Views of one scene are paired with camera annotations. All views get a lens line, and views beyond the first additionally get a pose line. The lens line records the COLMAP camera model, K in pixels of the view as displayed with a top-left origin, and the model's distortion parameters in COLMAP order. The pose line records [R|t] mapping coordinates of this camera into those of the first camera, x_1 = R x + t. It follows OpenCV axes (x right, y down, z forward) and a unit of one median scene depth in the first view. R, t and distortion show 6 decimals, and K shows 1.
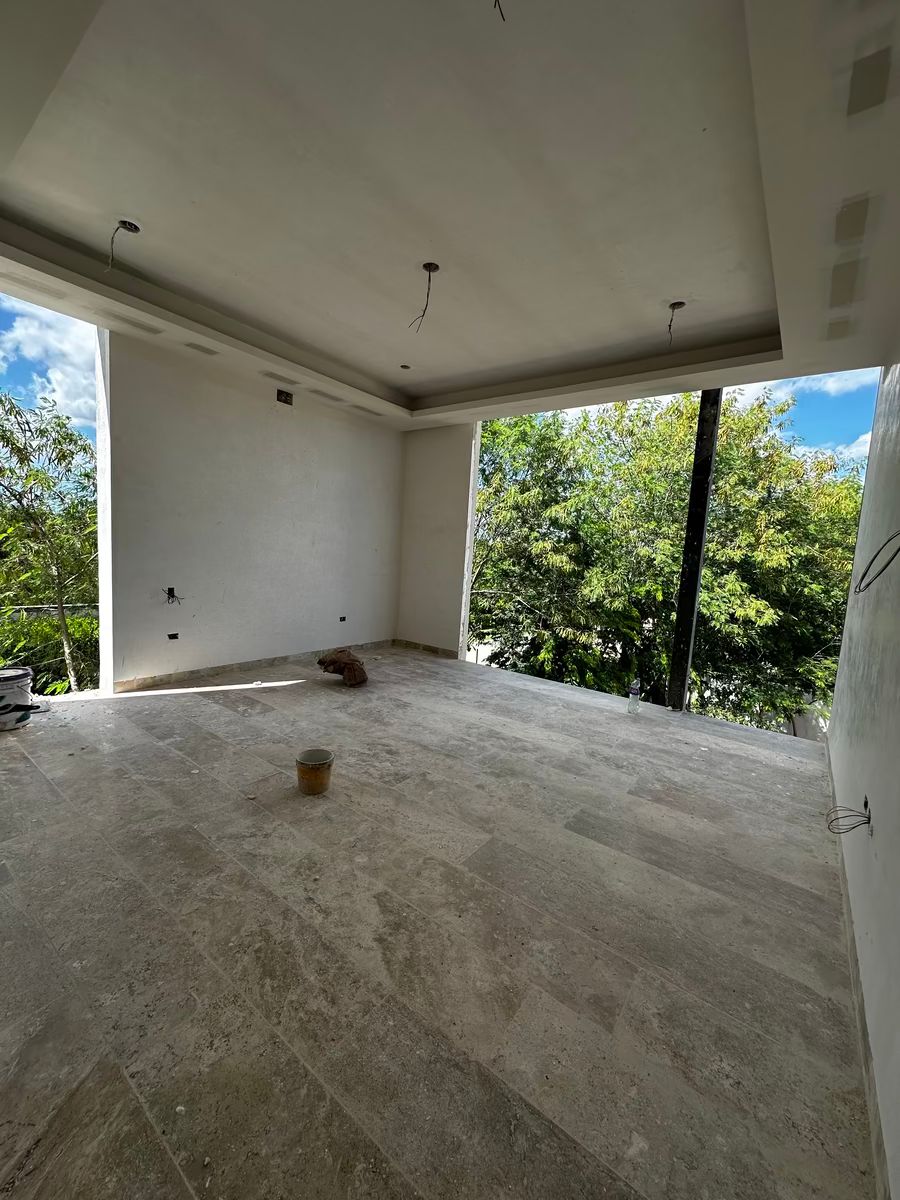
lens RADIAL K [[478.7, 0, 449.9], [0, 478.7, 601.2], [0, 0, 1]] dist [-0.004014, 0.001151]
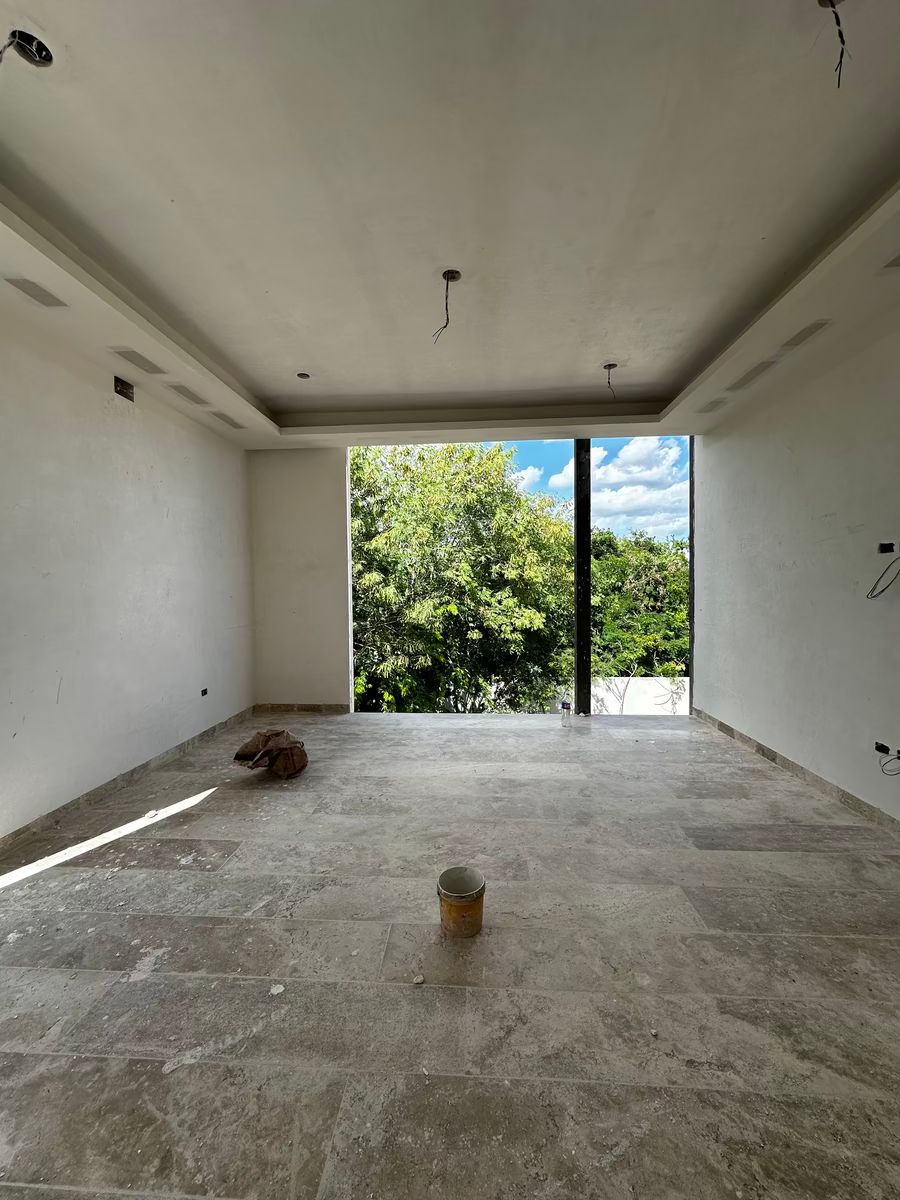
lens RADIAL K [[478.7, 0, 449.7], [0, 478.7, 599.5], [0, 0, 1]] dist [-0.004014, 0.001151]
pose [[0.831832, -0.086995, 0.548167, -0.418103], [0.120369, 0.992410, -0.025160, -0.056744], [-0.541818, 0.086911, 0.835990, 0.223298]]
